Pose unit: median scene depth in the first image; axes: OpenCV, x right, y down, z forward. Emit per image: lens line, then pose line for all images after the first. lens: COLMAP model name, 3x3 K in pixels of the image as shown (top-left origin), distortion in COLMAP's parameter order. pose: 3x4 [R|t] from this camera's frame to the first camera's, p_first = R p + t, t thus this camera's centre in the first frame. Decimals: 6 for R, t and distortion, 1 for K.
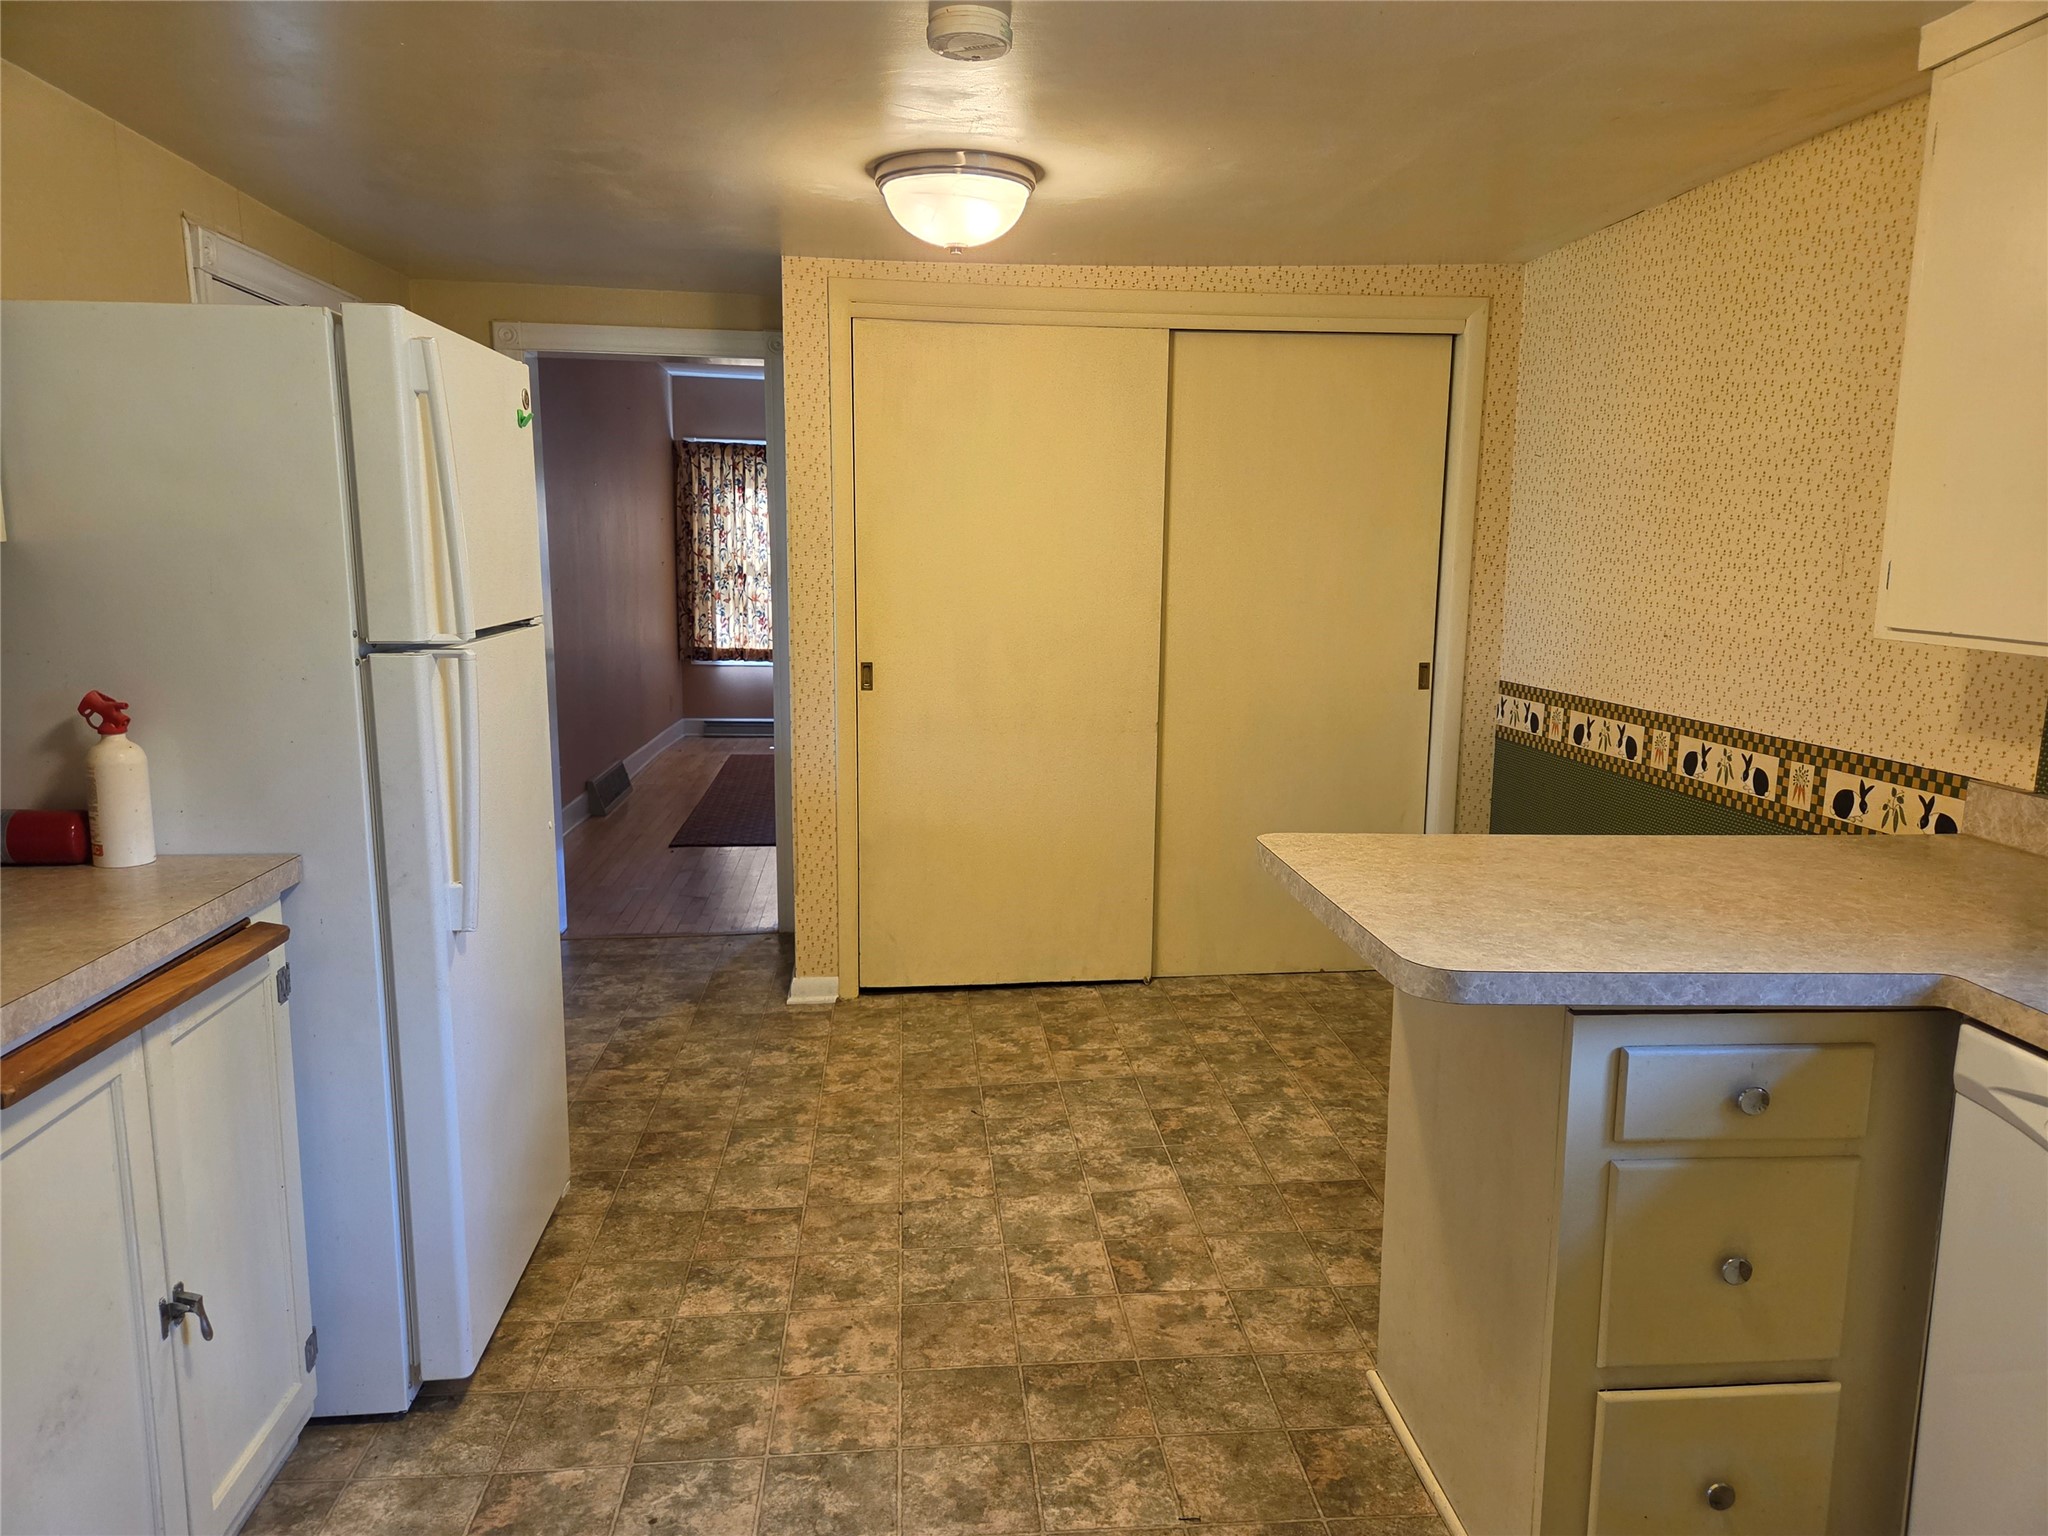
lens RADIAL K [[1379.7, 0, 1031.9], [0, 1379.7, 780.8], [0, 0, 1]] dist [0.054436, -0.040451]
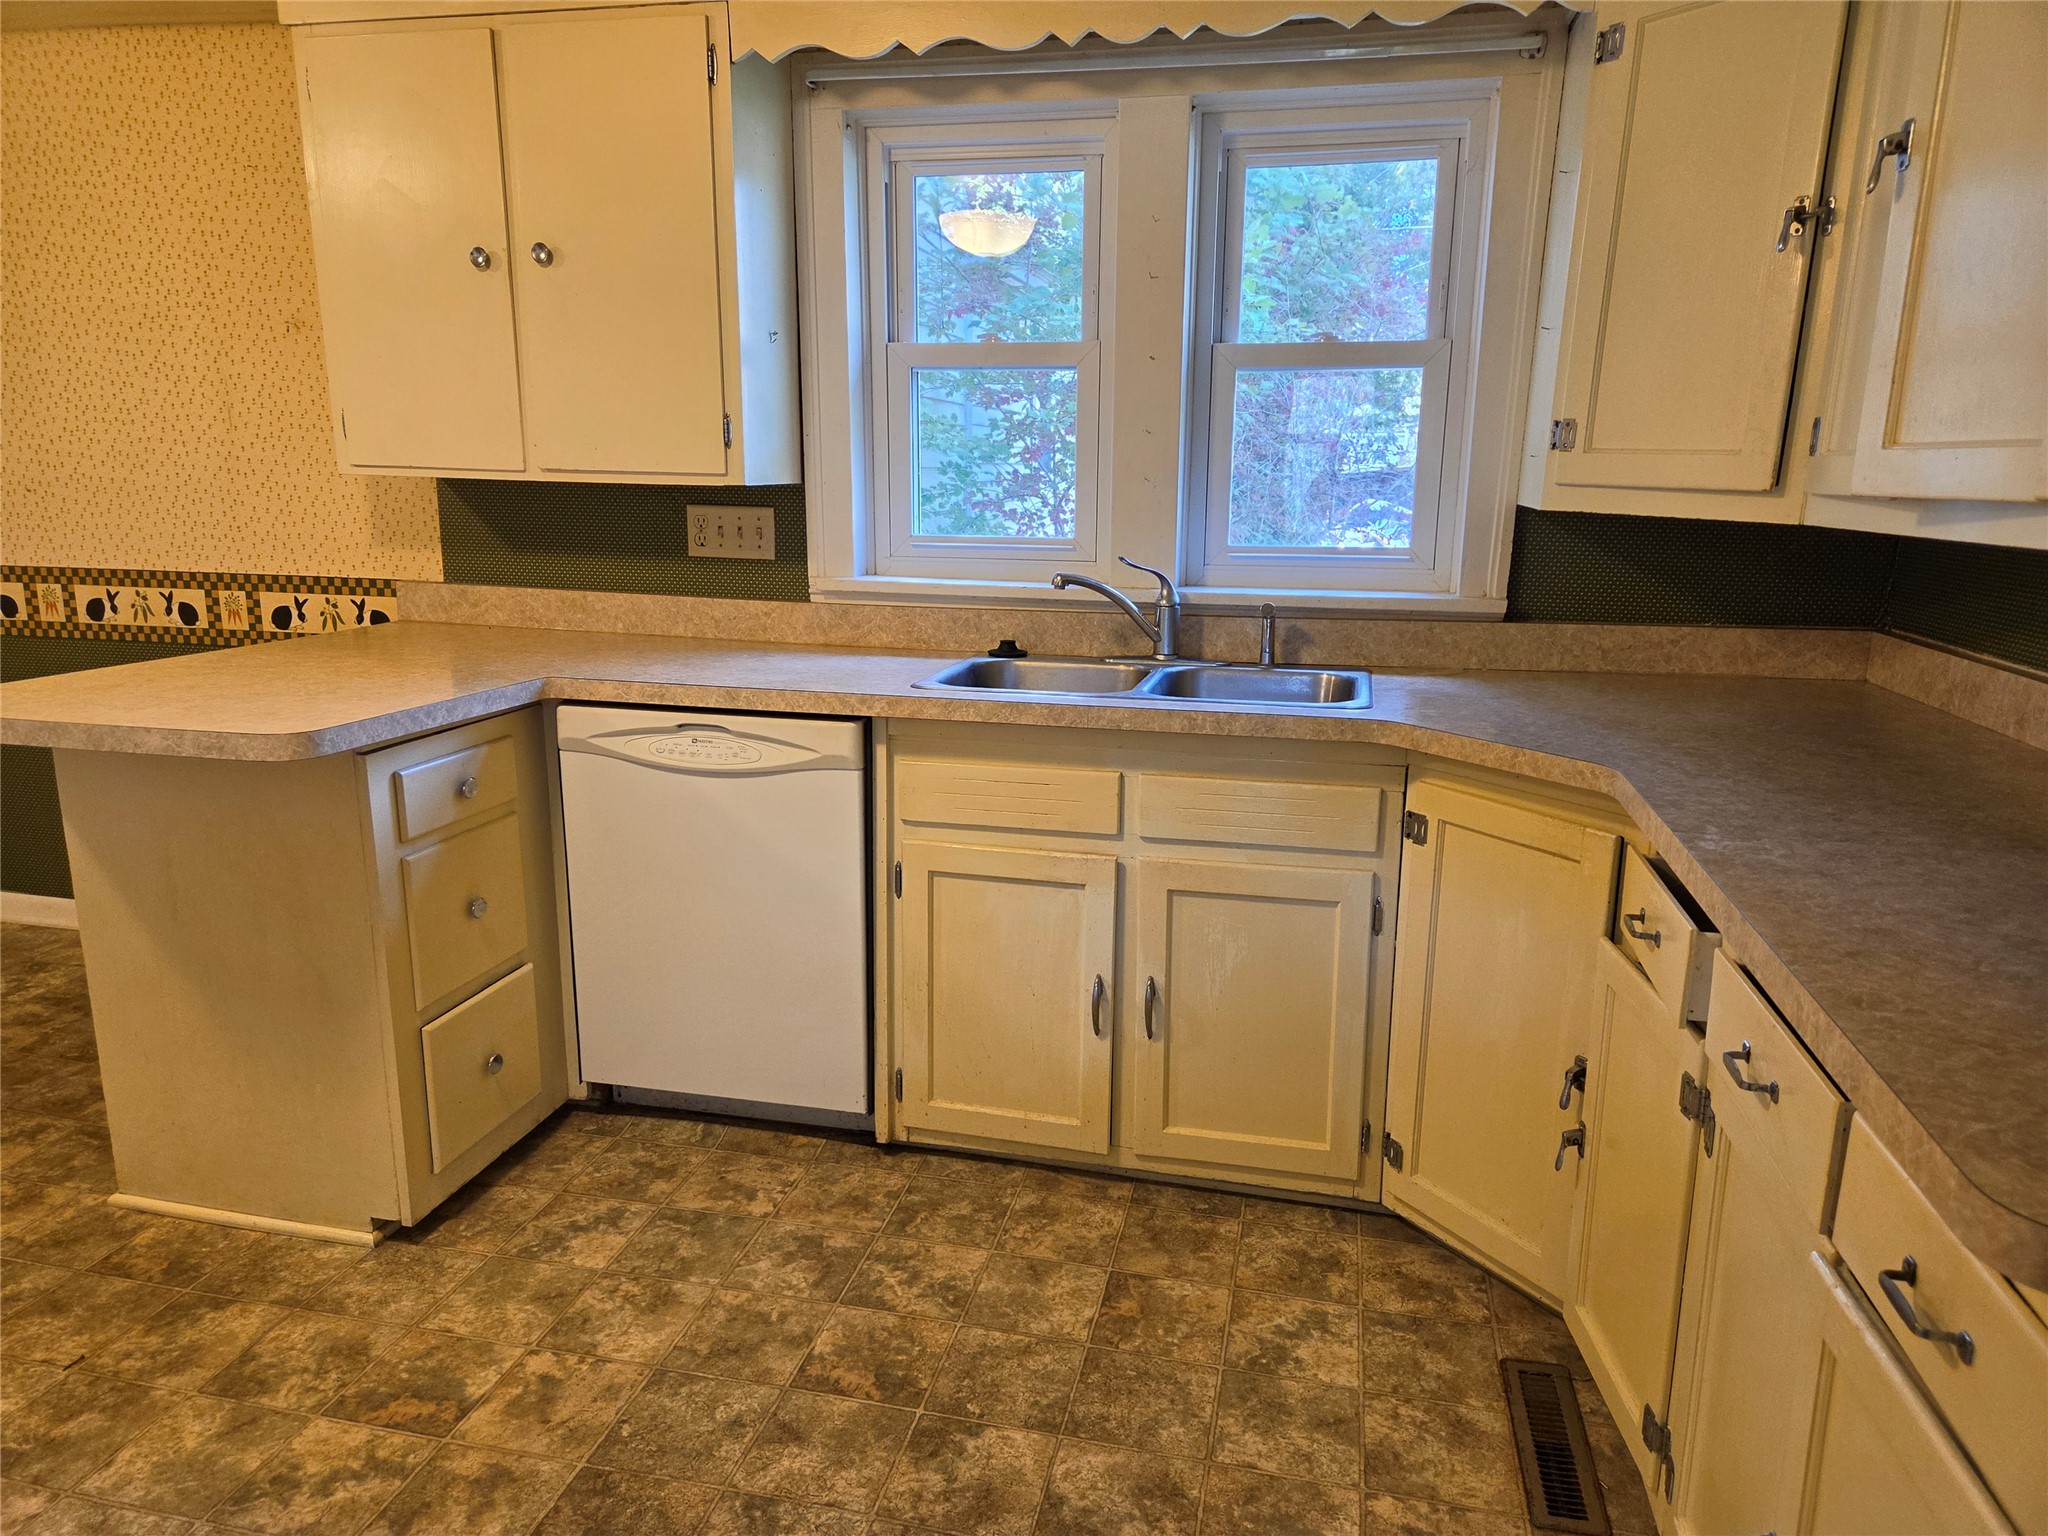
lens RADIAL K [[1379.7, 0, 1029.9], [0, 1379.7, 770.9], [0, 0, 1]] dist [0.054436, -0.040451]
pose [[0.313700, -0.219918, 0.923704, -0.499162], [0.148222, 0.972225, 0.181132, 0.029435], [-0.937882, 0.080092, 0.337583, -0.025577]]
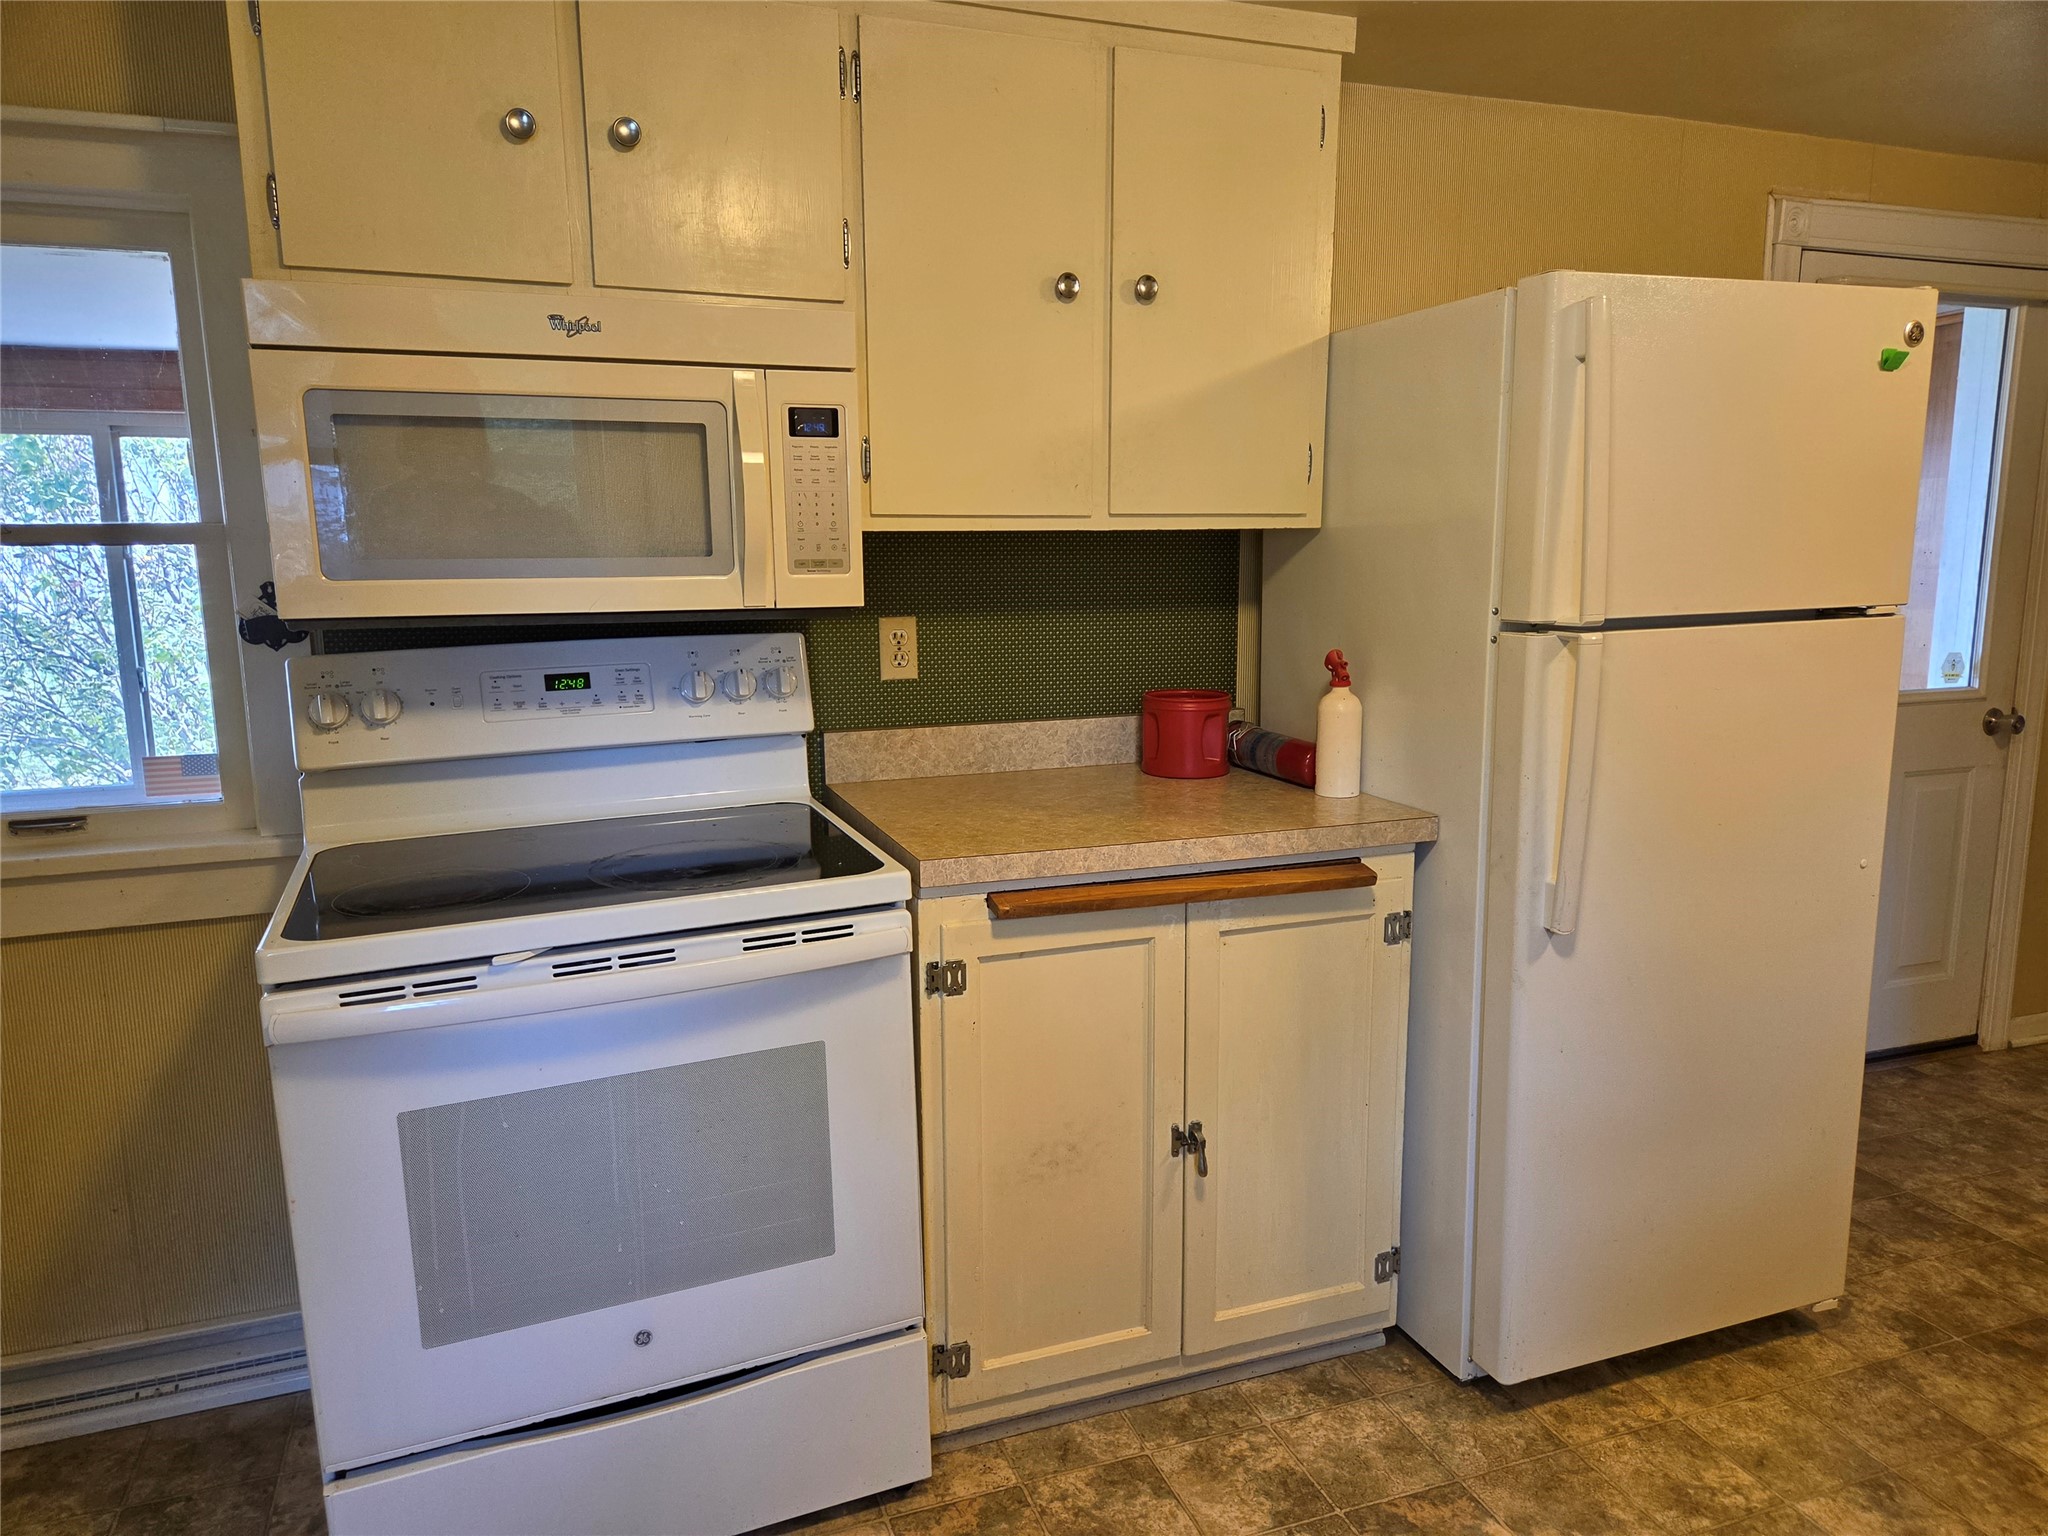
lens RADIAL K [[1379.7, 0, 1034.8], [0, 1379.7, 768.9], [0, 0, 1]] dist [0.054436, -0.040451]
pose [[0.238595, 0.141661, -0.960731, 0.291588], [-0.145420, 0.983360, 0.108883, -0.037138], [0.960169, 0.113730, 0.255225, 0.299613]]
